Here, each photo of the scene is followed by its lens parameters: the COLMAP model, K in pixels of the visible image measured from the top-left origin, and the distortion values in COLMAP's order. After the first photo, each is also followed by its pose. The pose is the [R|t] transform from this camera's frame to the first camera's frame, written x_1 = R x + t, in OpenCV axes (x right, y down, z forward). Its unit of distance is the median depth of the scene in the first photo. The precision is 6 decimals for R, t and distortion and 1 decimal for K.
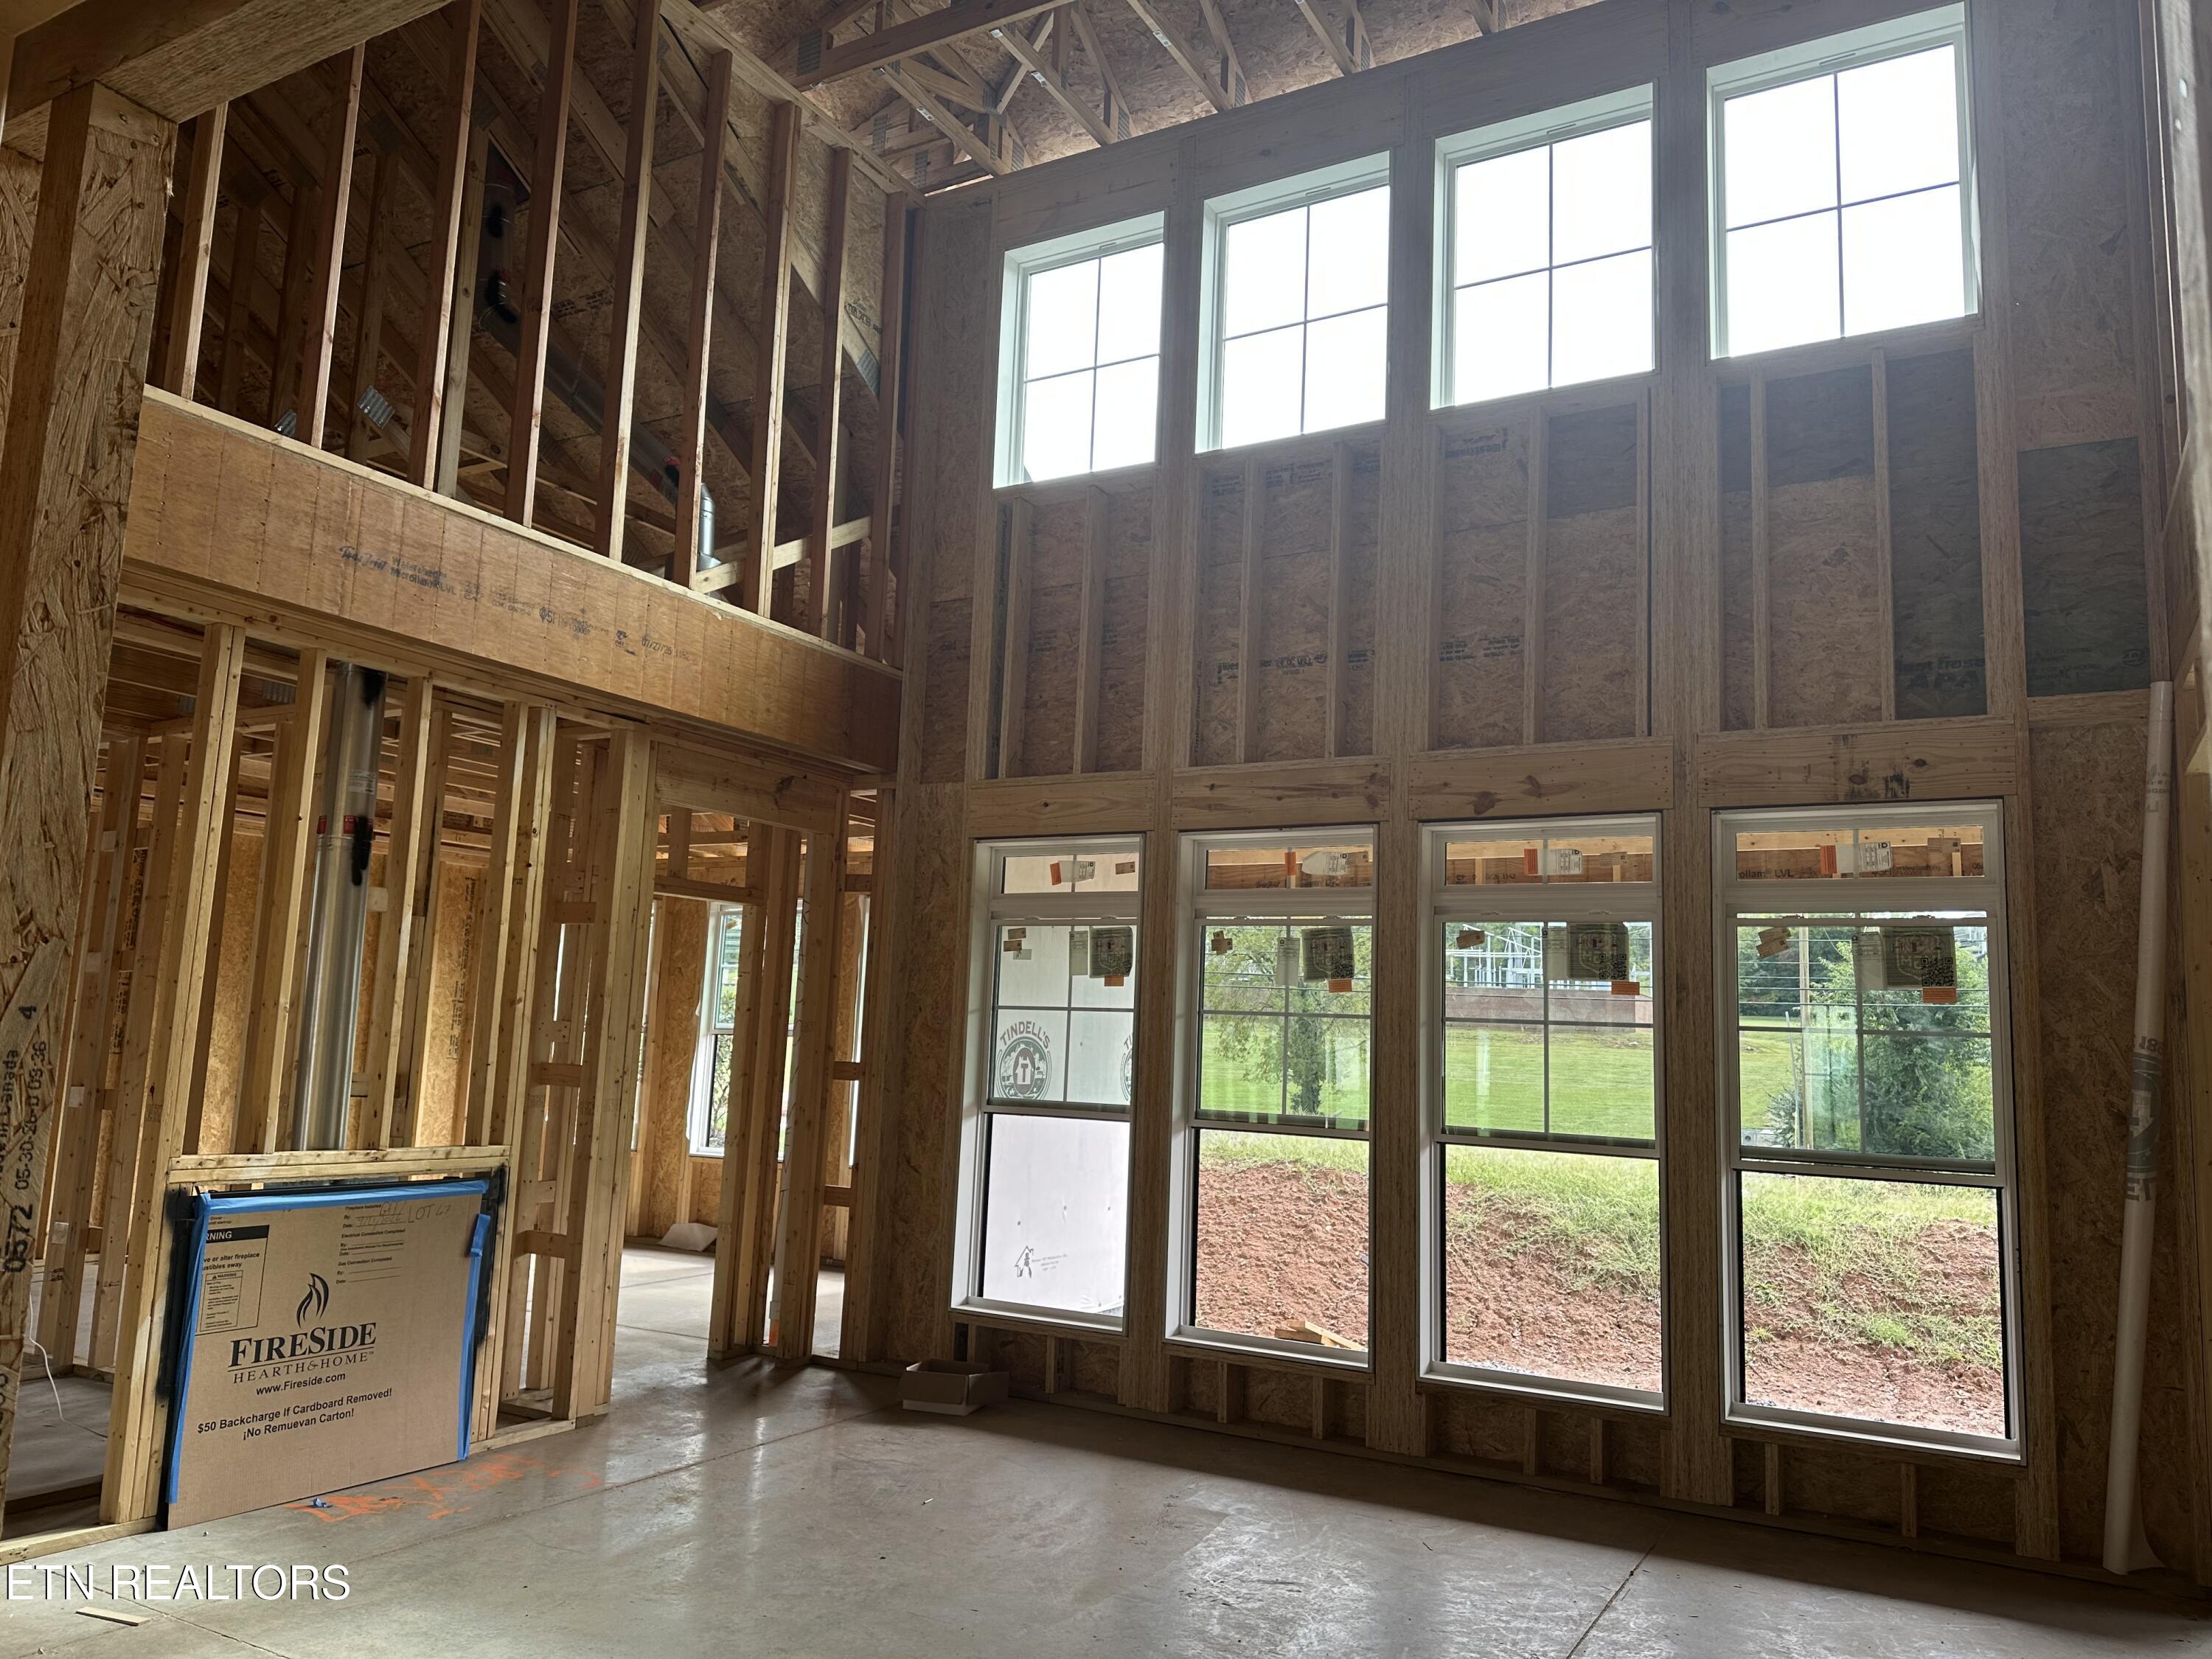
lens RADIAL K [[1521.7, 0, 1126.5], [0, 1521.7, 831.8], [0, 0, 1]] dist [0.113604, -0.150935]
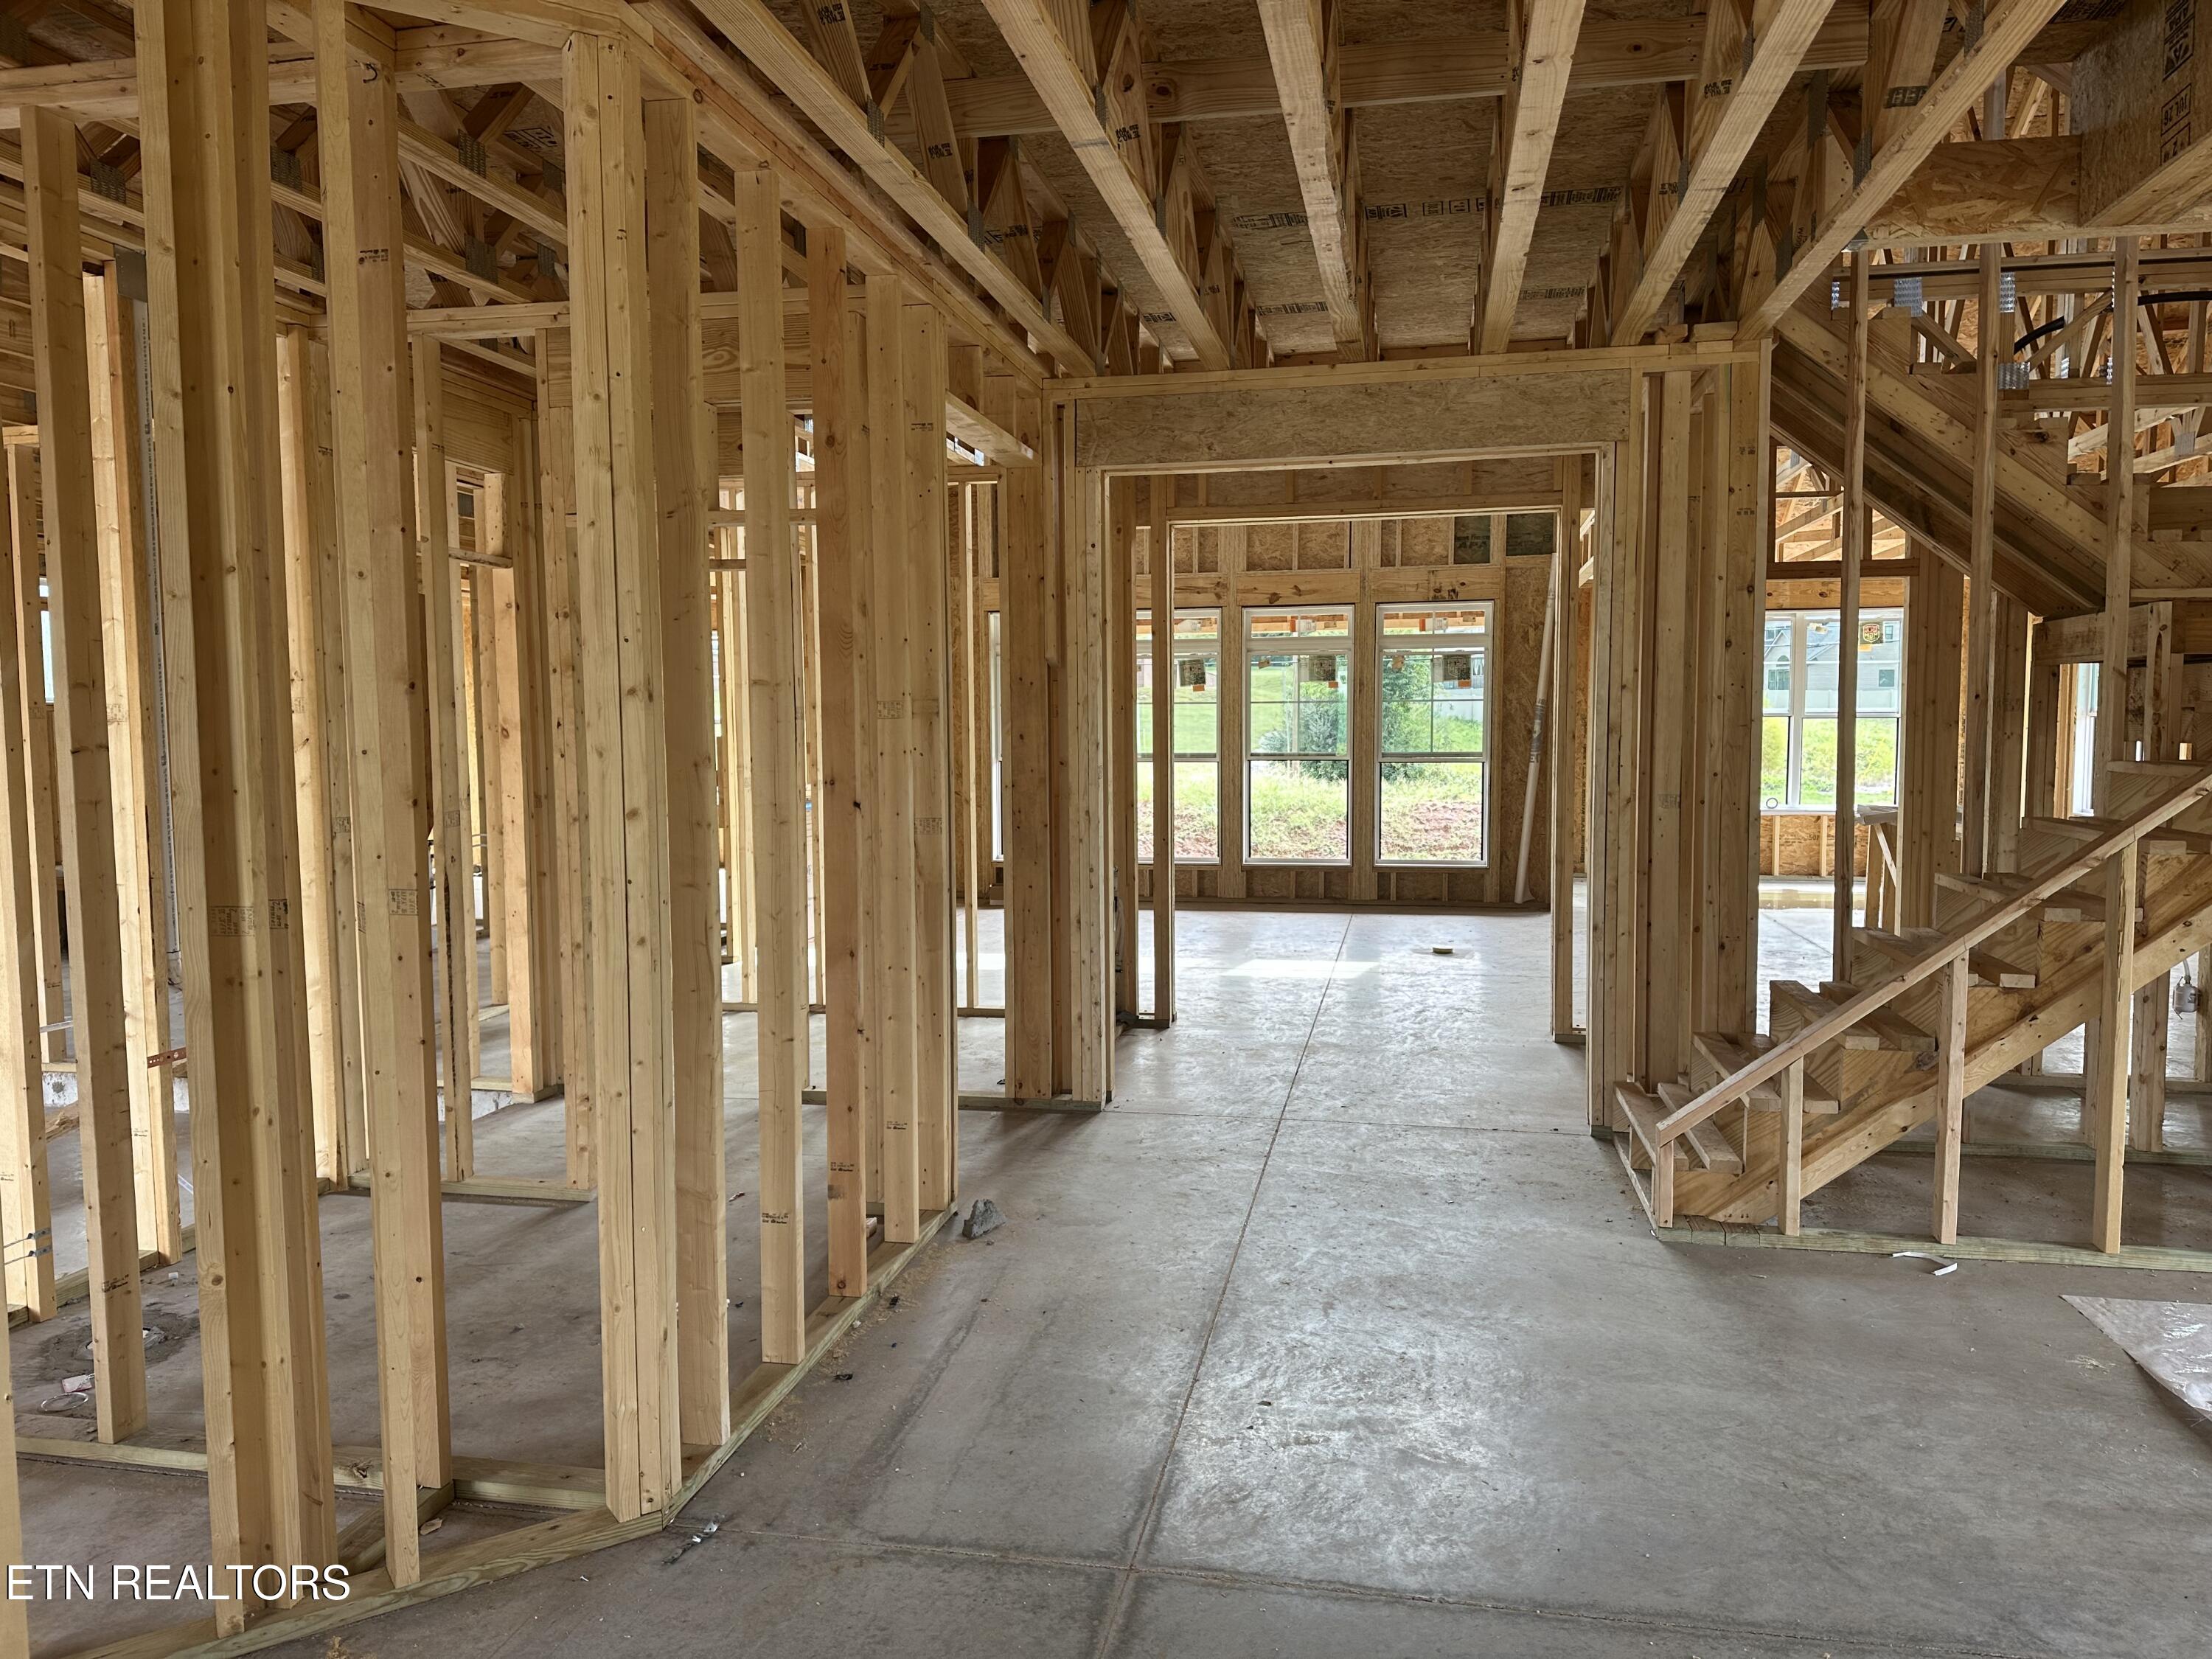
lens RADIAL K [[1521.7, 0, 1126.5], [0, 1521.7, 831.8], [0, 0, 1]] dist [0.113604, -0.150935]
pose [[0.951943, -0.067079, 0.298839, -0.604784], [-0.000555, 0.975342, 0.220698, -0.169315], [-0.306274, -0.210258, 0.928433, -0.939774]]
